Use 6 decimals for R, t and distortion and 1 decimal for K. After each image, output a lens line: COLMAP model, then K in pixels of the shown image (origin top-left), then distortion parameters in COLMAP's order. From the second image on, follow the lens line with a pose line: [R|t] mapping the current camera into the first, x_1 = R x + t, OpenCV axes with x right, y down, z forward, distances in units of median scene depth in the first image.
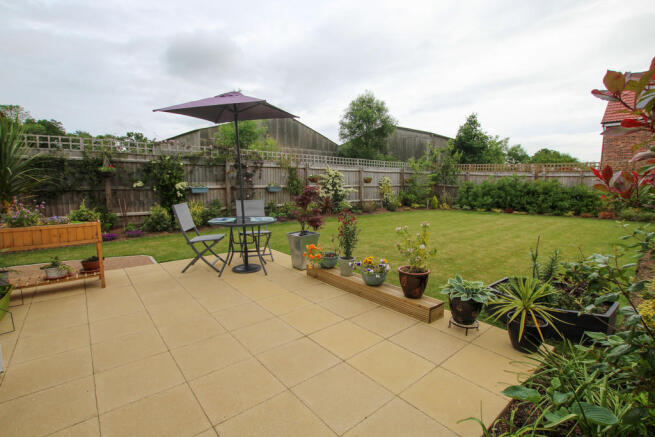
lens RADIAL K [[304.9, 0, 327.5], [0, 304.9, 218.5], [0, 0, 1]] dist [-0.023263, 0.000656]
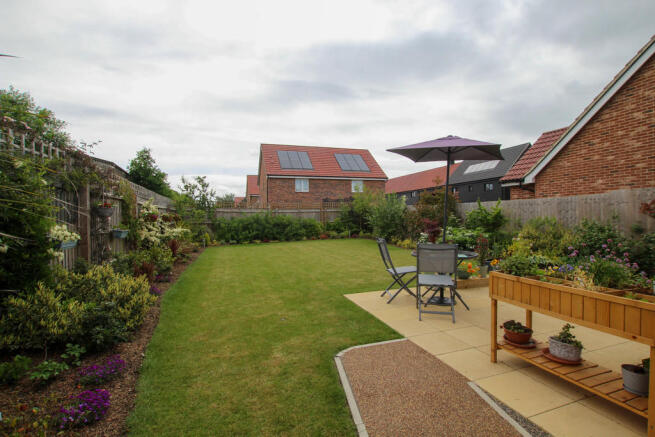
lens RADIAL K [[304.9, 0, 327.5], [0, 304.9, 218.5], [0, 0, 1]] dist [-0.023263, 0.000656]
pose [[0.373999, -0.017653, 0.927261, -0.541861], [0.129090, 0.991077, -0.033199, -0.050656], [-0.918401, 0.132116, 0.372940, 0.371654]]
